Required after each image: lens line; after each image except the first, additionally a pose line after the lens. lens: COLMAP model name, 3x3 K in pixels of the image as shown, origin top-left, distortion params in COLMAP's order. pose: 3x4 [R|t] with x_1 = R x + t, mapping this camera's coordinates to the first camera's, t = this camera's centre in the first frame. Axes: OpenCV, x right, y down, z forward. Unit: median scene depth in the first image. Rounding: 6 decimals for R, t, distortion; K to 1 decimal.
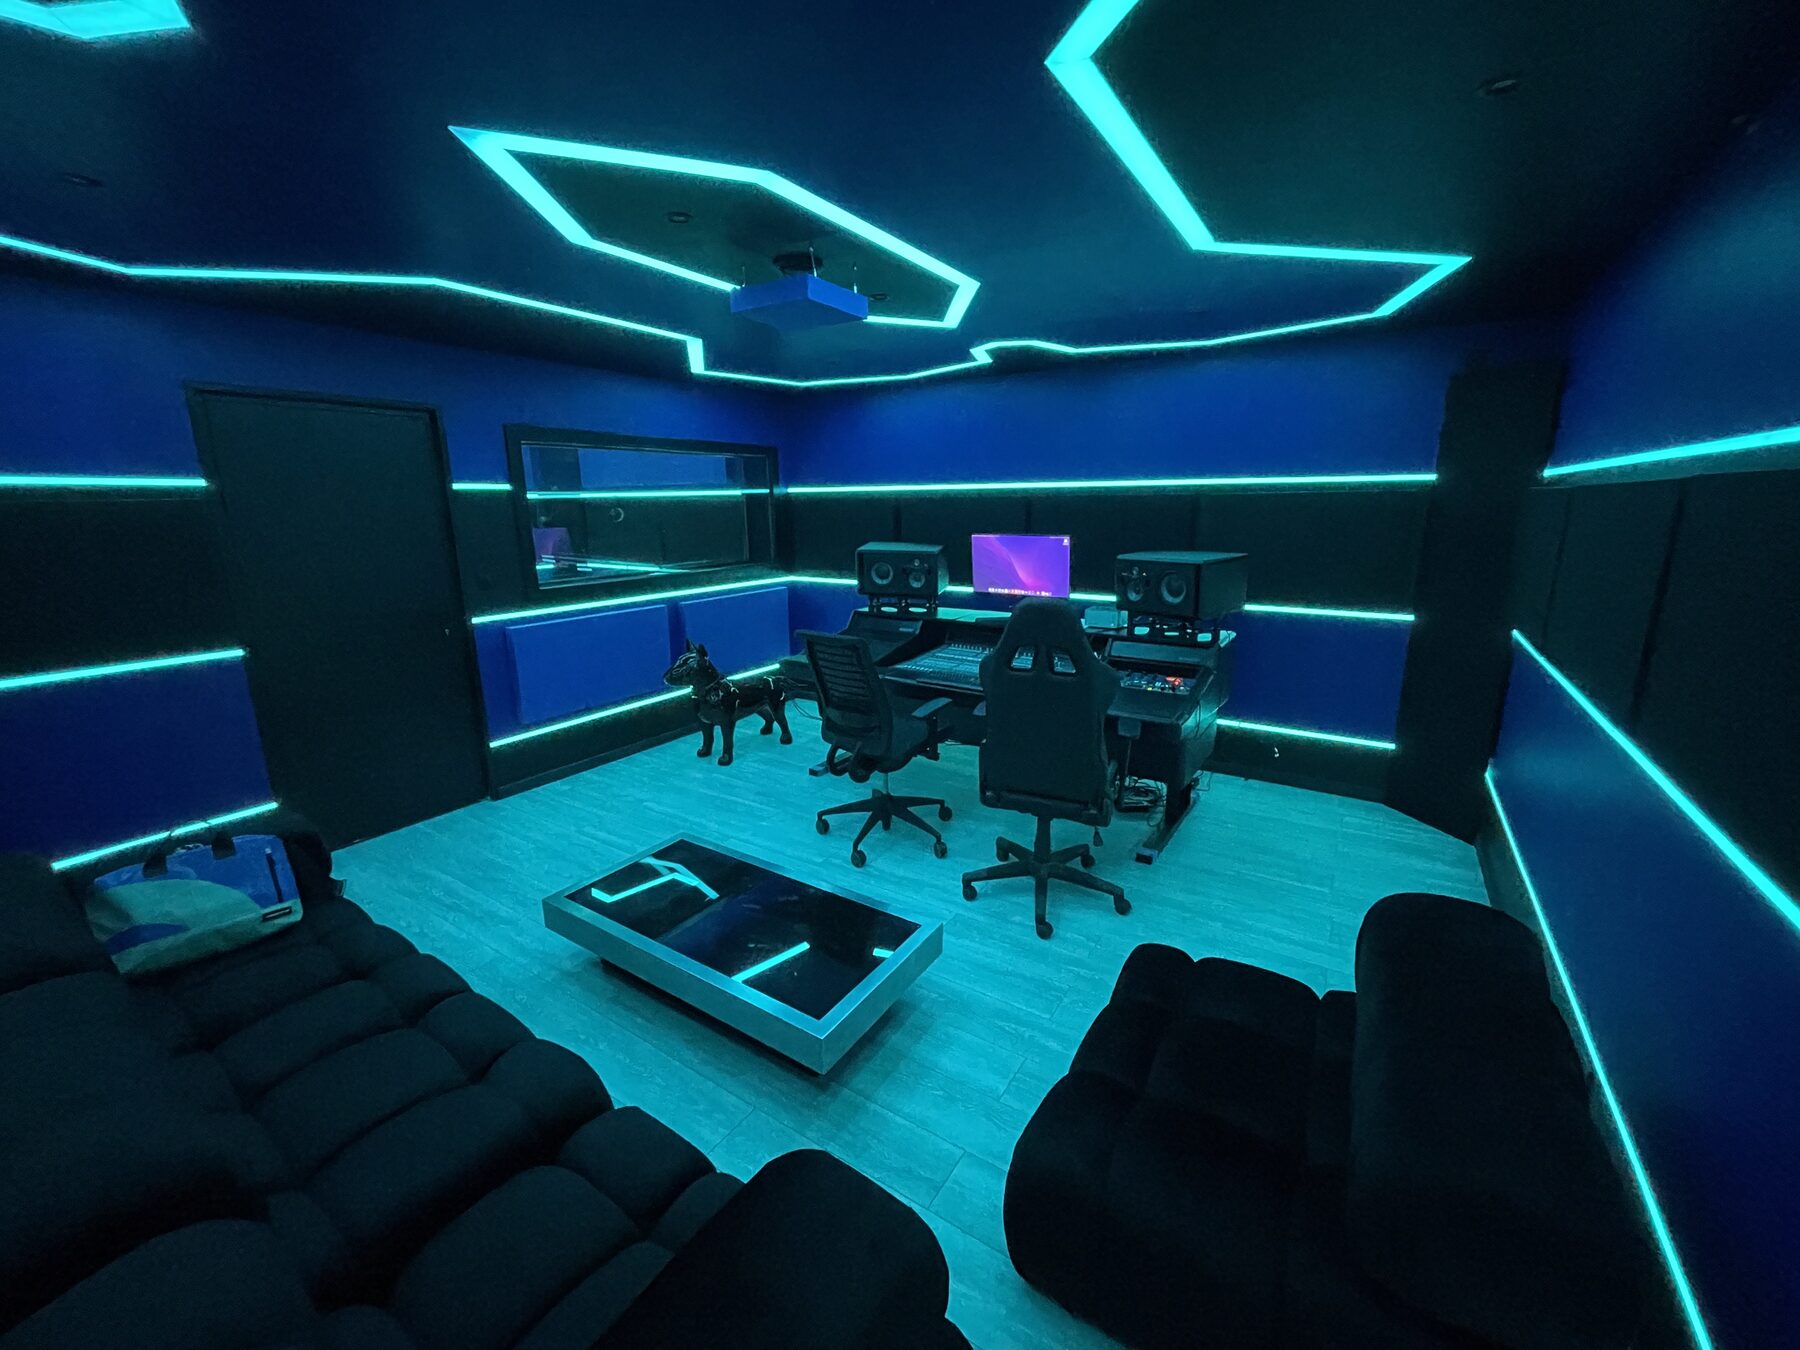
lens RADIAL K [[717.5, 0, 910.4], [0, 717.5, 672.9], [0, 0, 1]] dist [-0.000197, 0.000072]
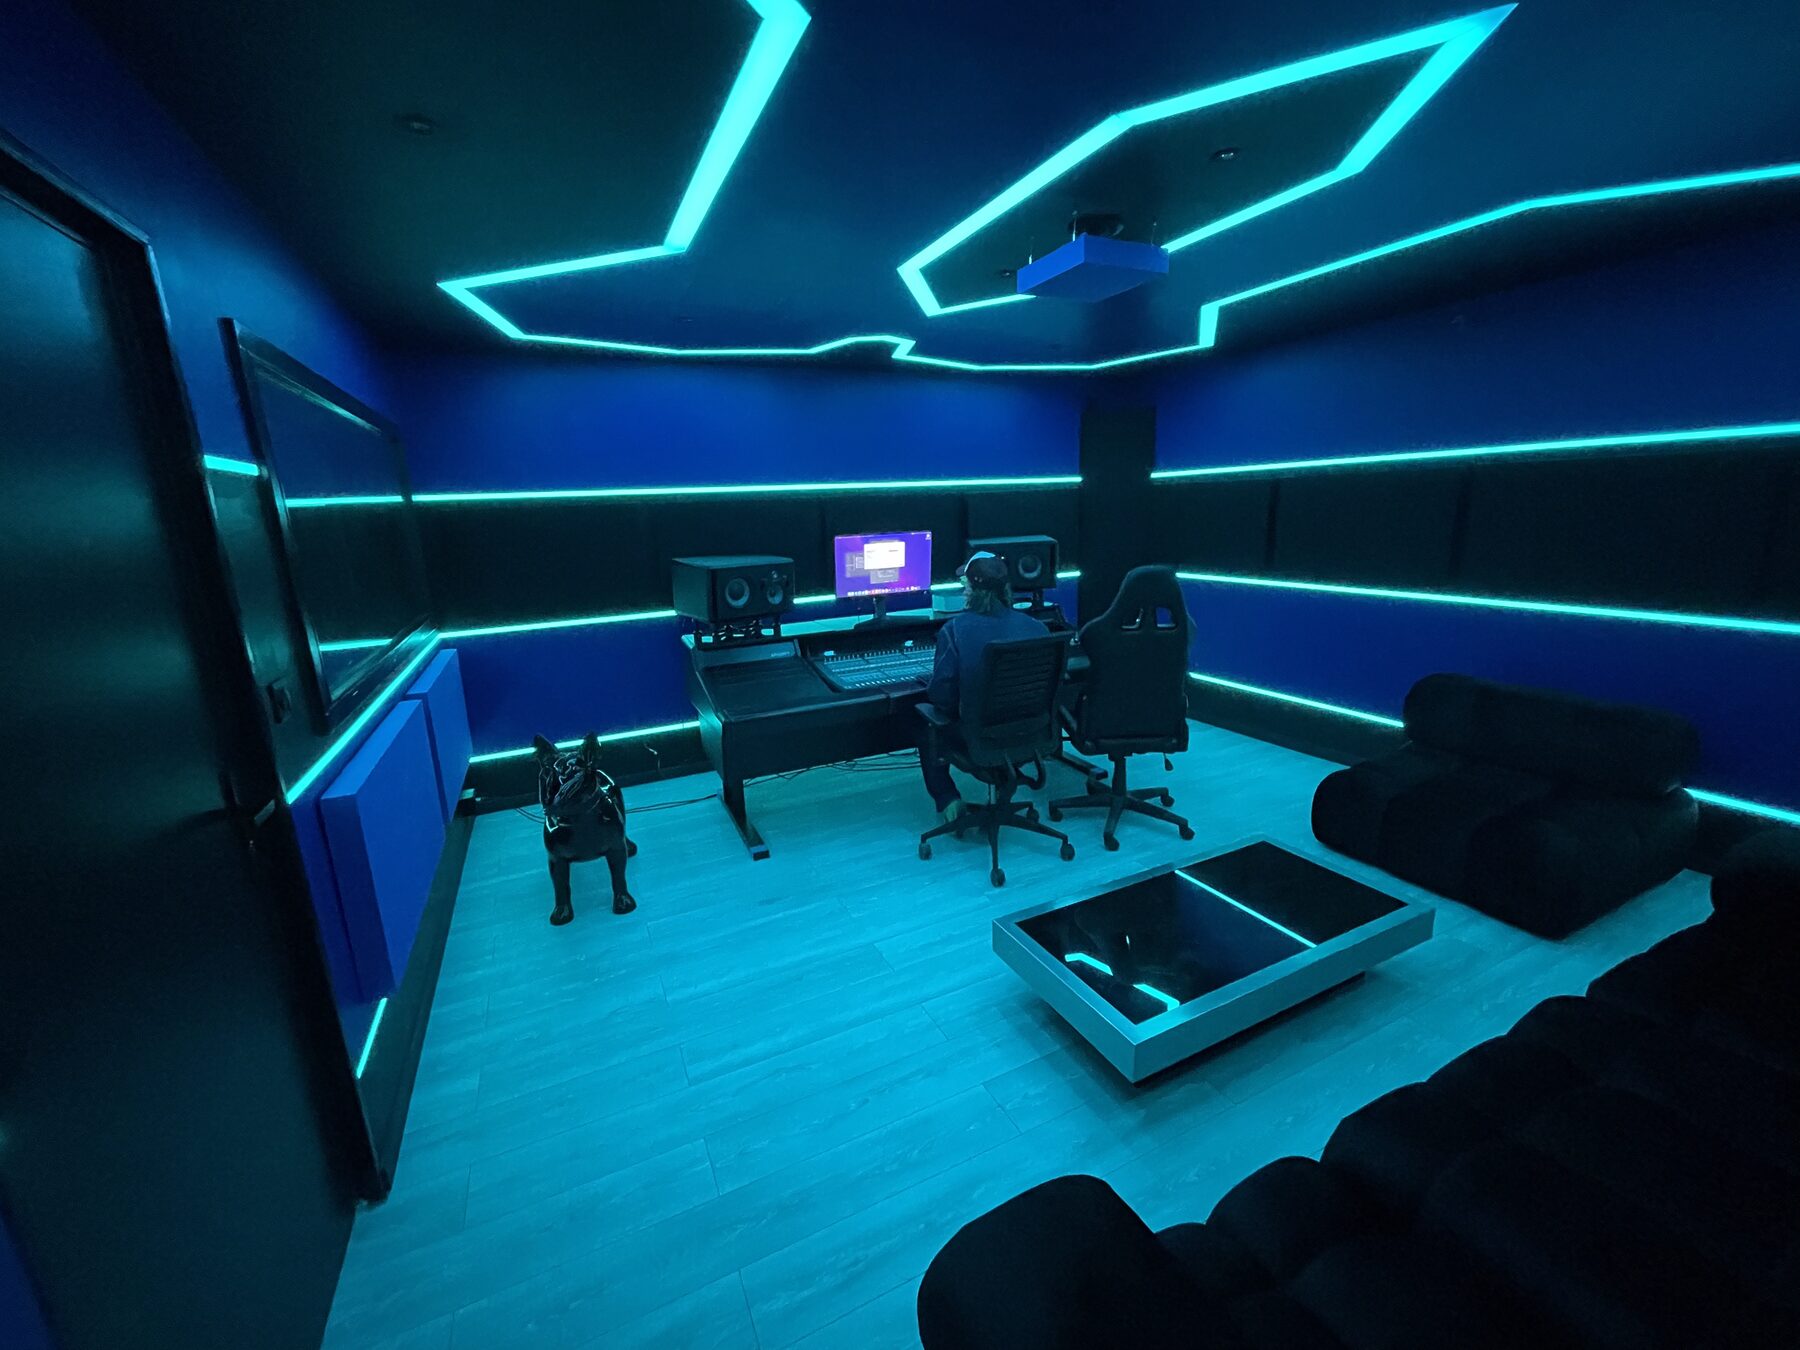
lens RADIAL K [[717.5, 0, 910.4], [0, 717.5, 672.9], [0, 0, 1]] dist [-0.000197, 0.000072]
pose [[0.506028, -0.213339, 0.835716, -0.658917], [0.232670, 0.966772, 0.105912, -0.094470], [-0.830542, 0.140851, 0.538851, 0.422647]]
